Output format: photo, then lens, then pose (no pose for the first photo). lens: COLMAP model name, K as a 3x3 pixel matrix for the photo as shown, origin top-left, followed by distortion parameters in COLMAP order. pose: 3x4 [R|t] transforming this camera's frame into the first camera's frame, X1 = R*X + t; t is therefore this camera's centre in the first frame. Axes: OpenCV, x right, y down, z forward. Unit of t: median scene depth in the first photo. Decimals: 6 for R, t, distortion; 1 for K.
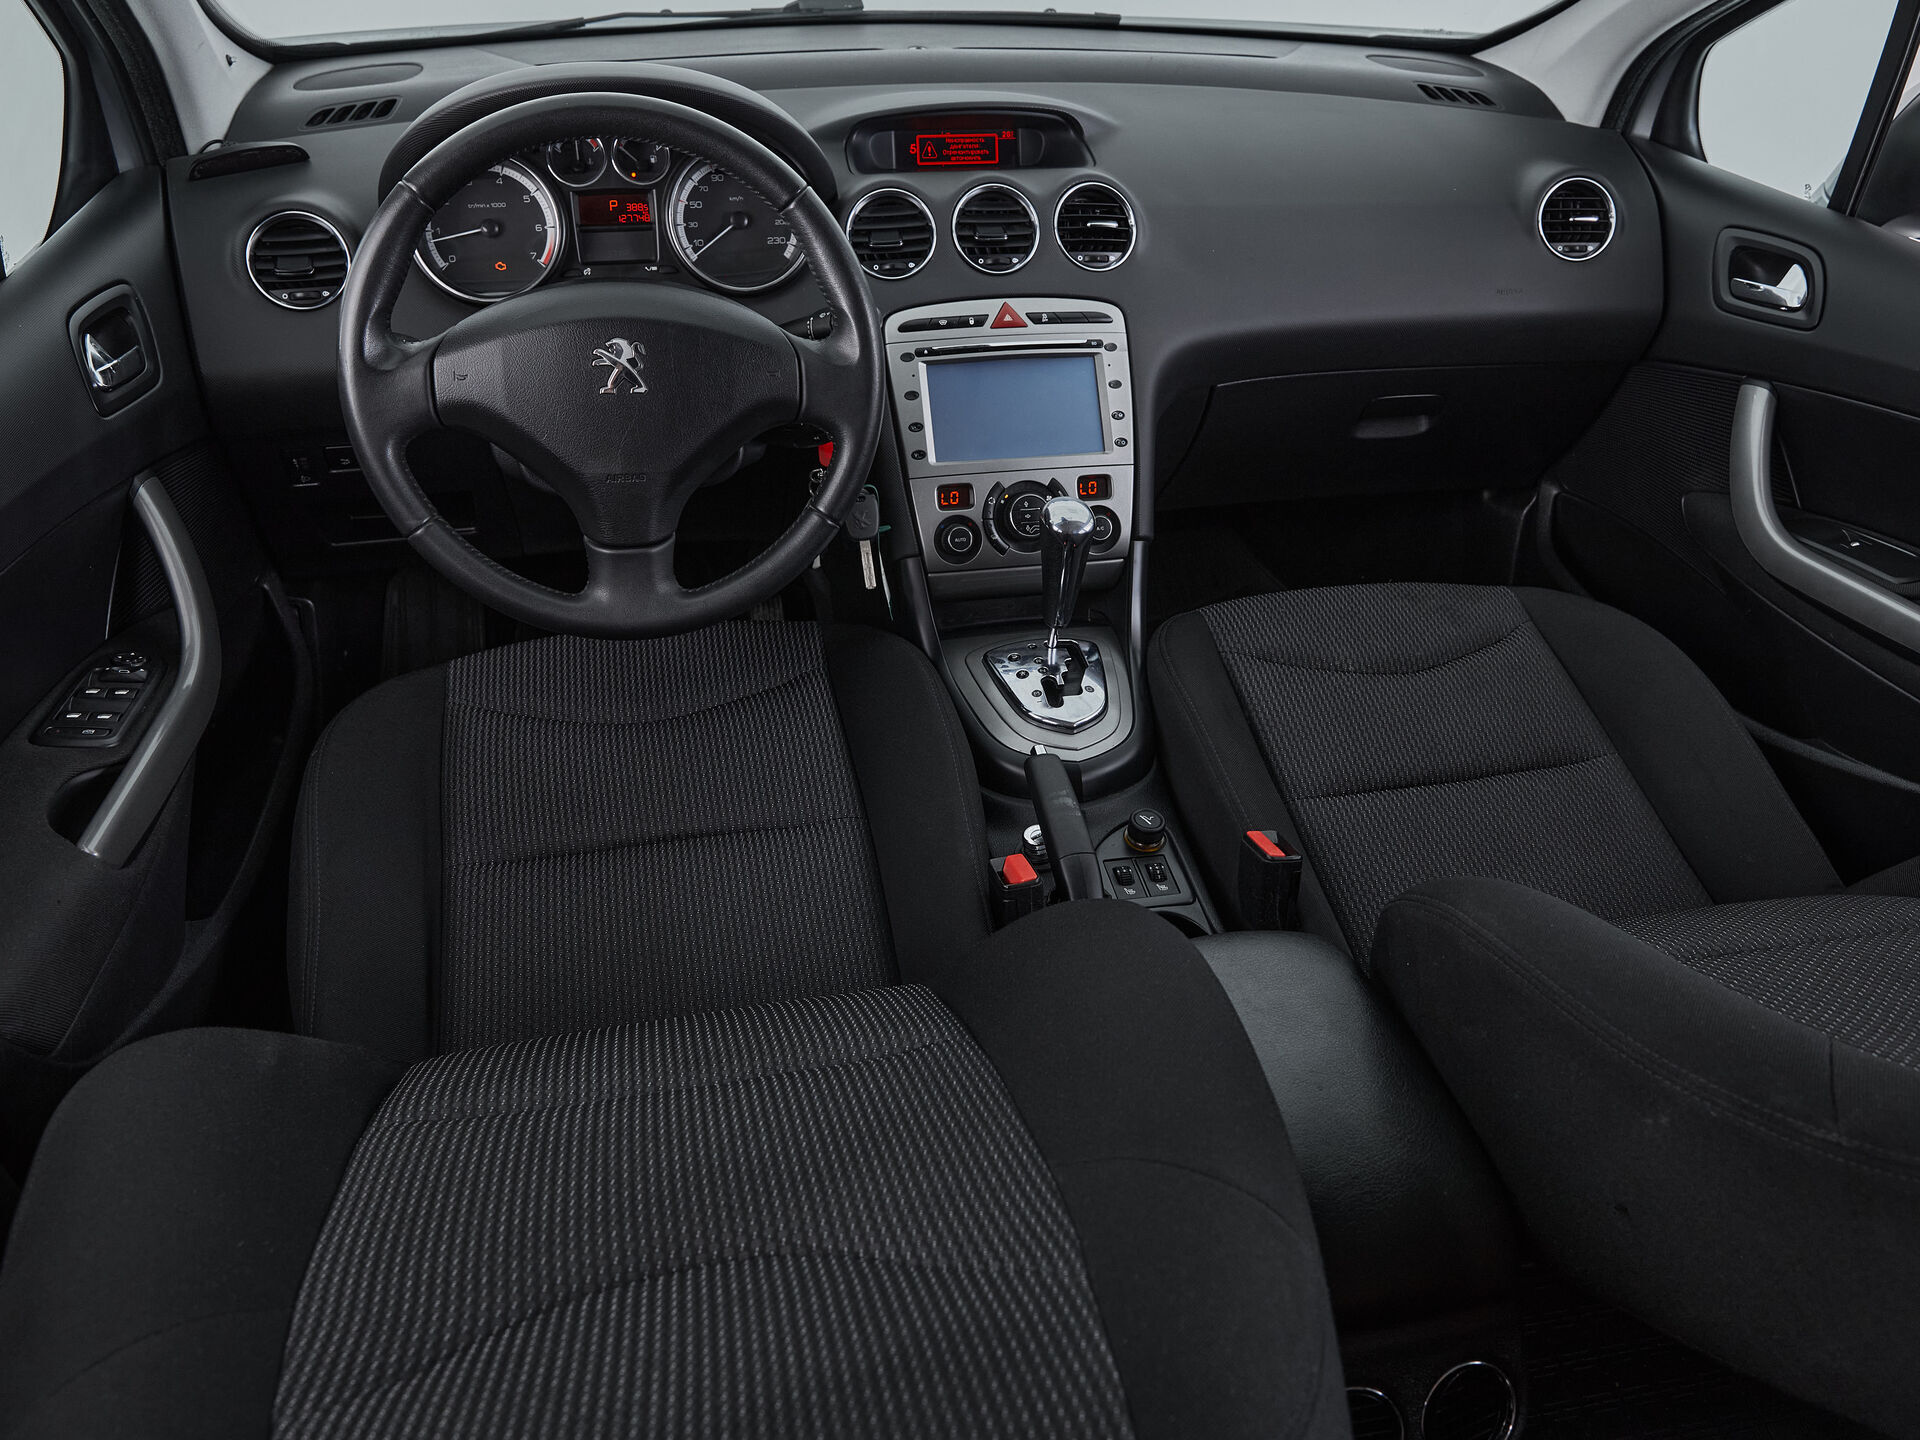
lens RADIAL K [[1513.5, 0, 963.1], [0, 1513.5, 715.7], [0, 0, 1]] dist [-0.010223, -0.000063]
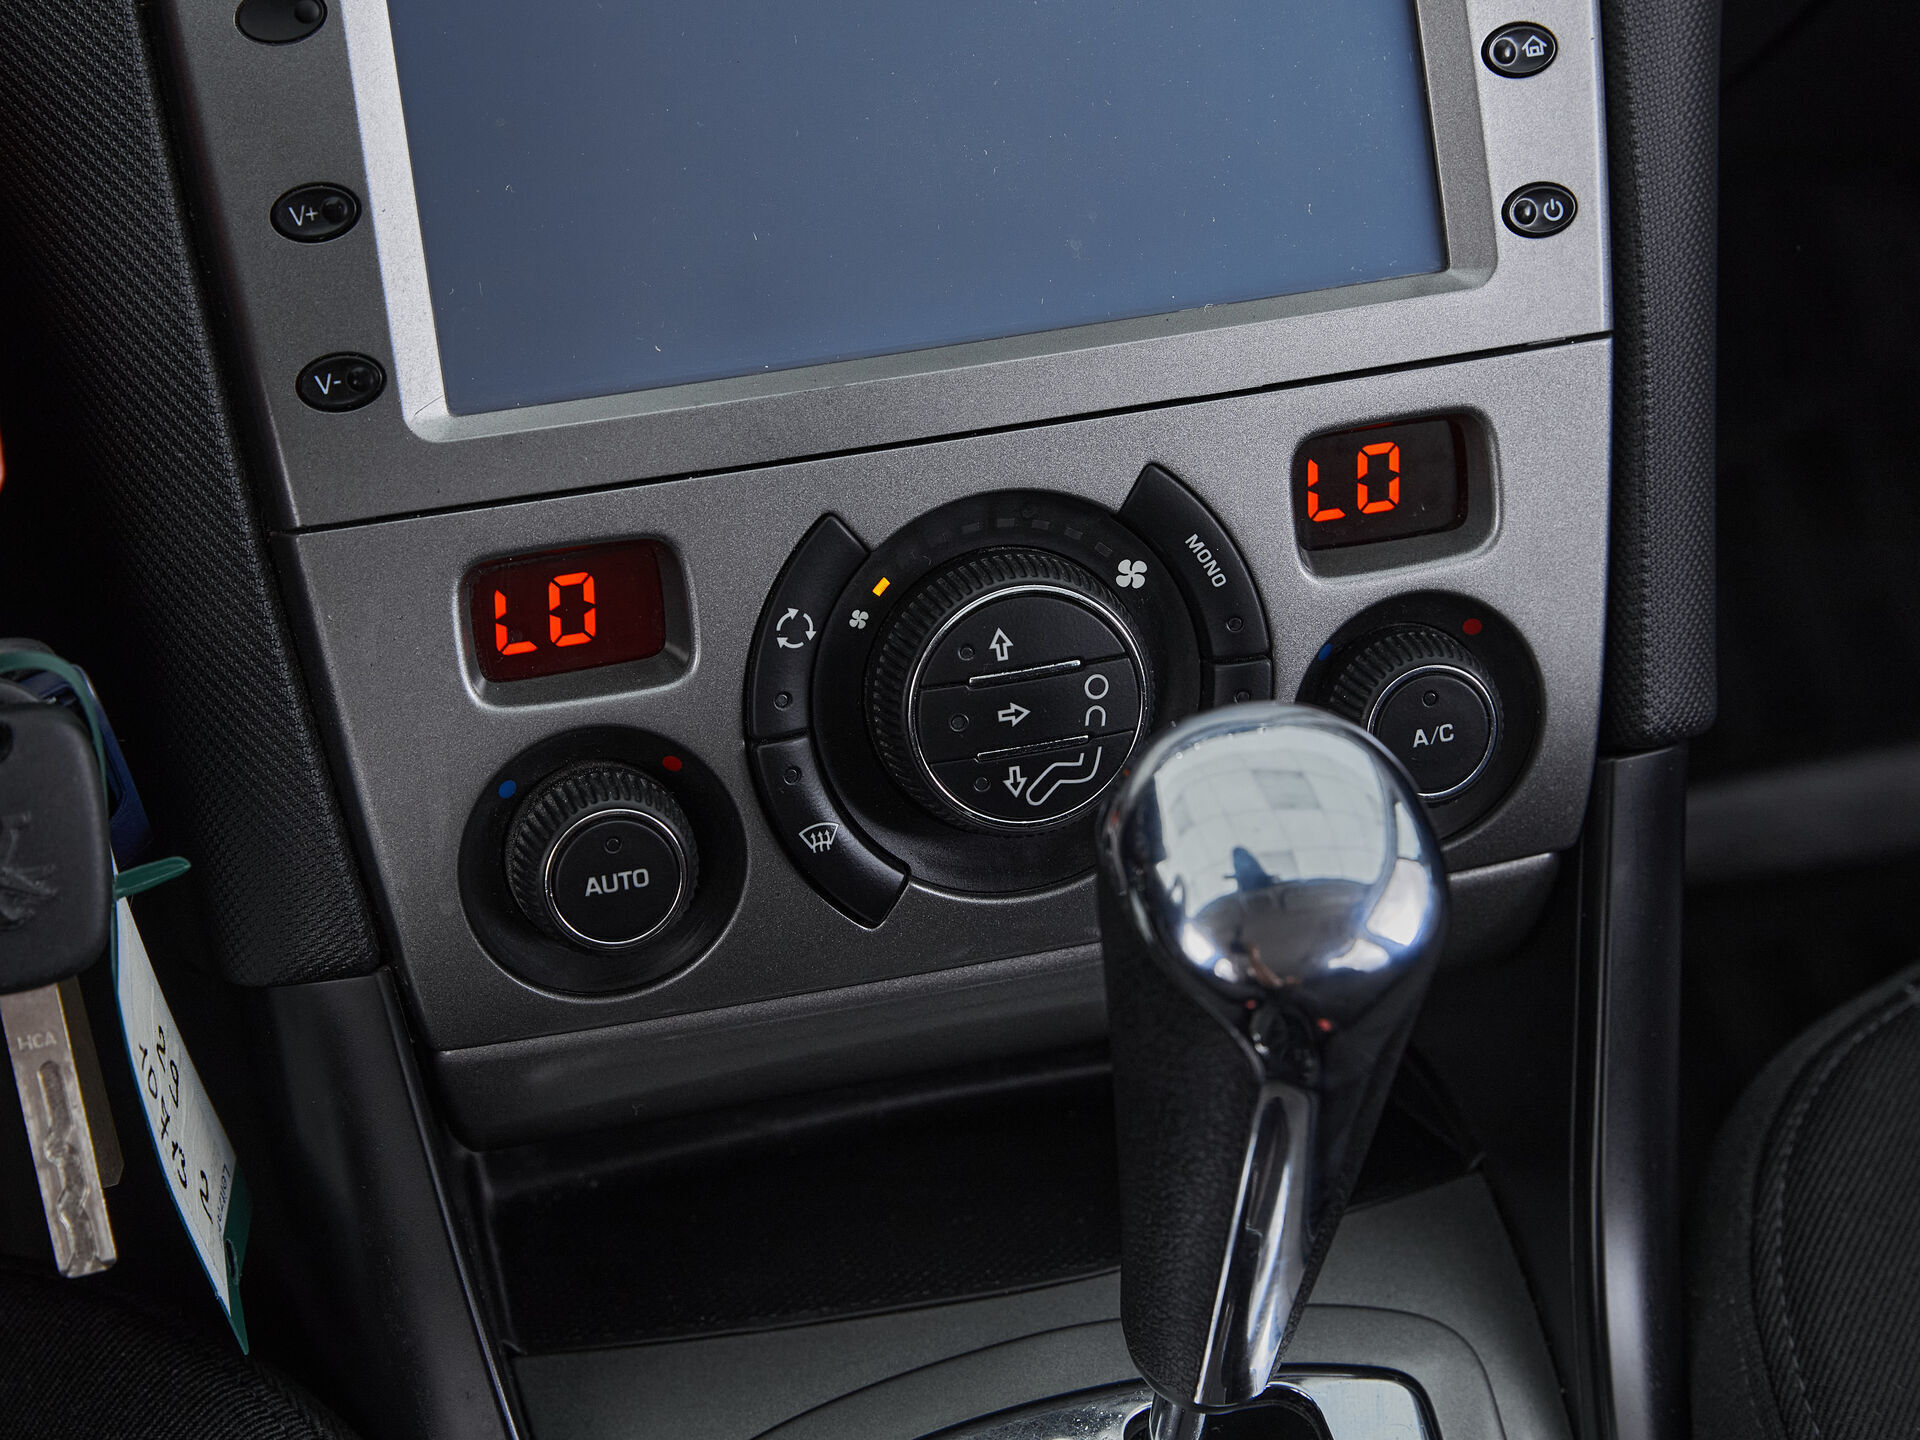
lens RADIAL K [[4027.8, 0, 919.2], [0, 4027.8, 643.6], [0, 0, 1]] dist [-0.043882, 0.000000]
pose [[0.998794, -0.038506, 0.030450, 0.018807], [0.034007, 0.990053, 0.136521, -0.198186], [-0.035404, -0.135321, 0.990169, 0.550058]]
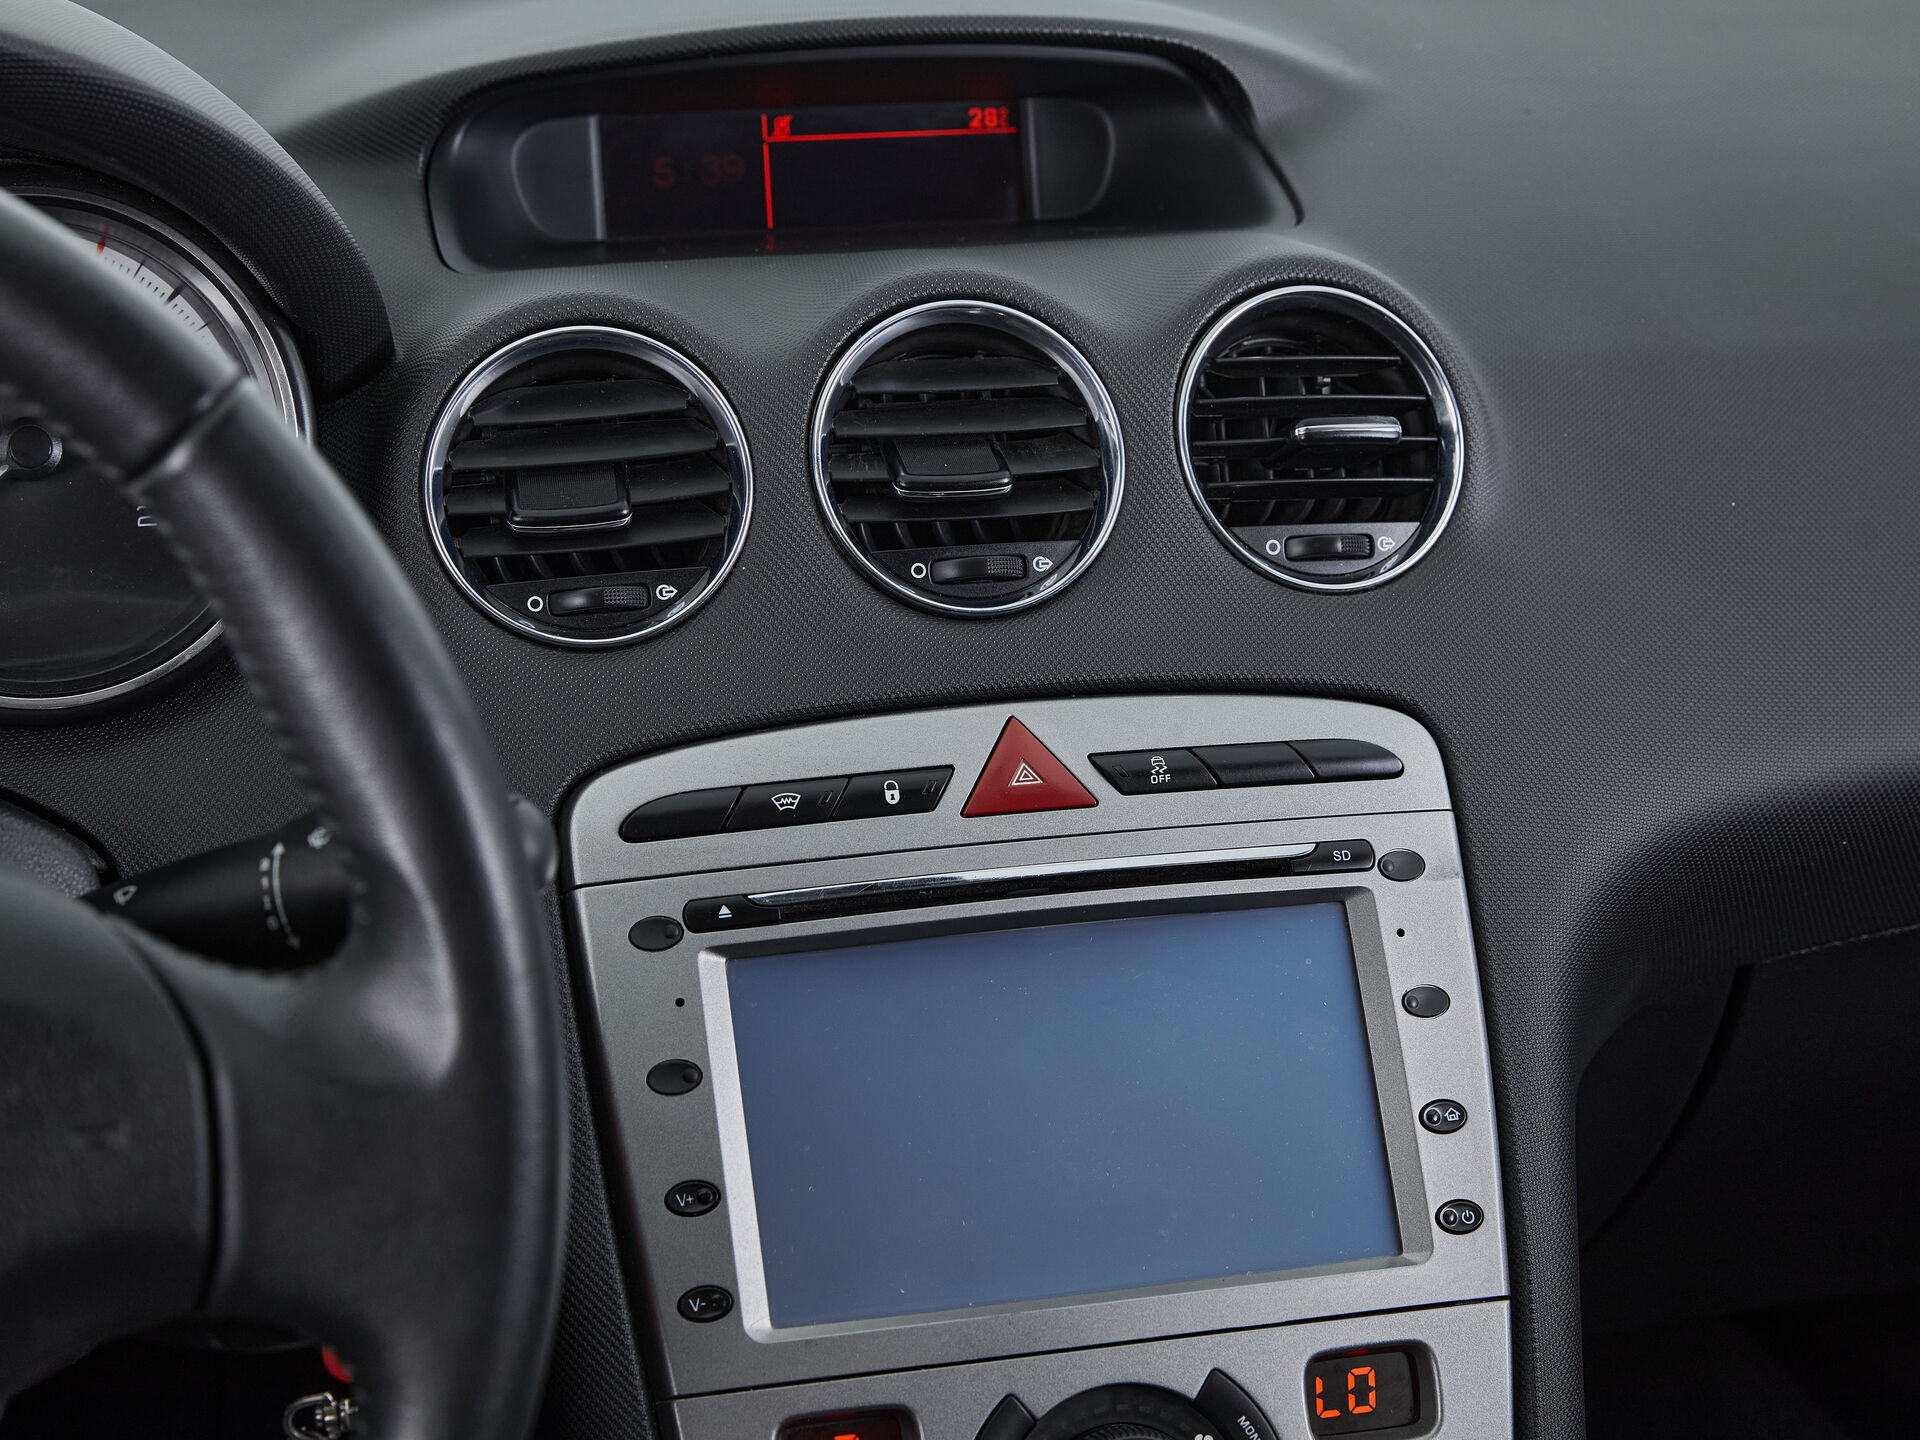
lens RADIAL K [[4027.8, 0, 968.6], [0, 4027.8, 715.7], [0, 0, 1]] dist [-0.043882, 0.000000]
pose [[0.998822, -0.023150, 0.042643, -0.010911], [0.031128, 0.979880, -0.197144, -0.130951], [-0.037221, 0.198239, 0.979447, 0.289739]]
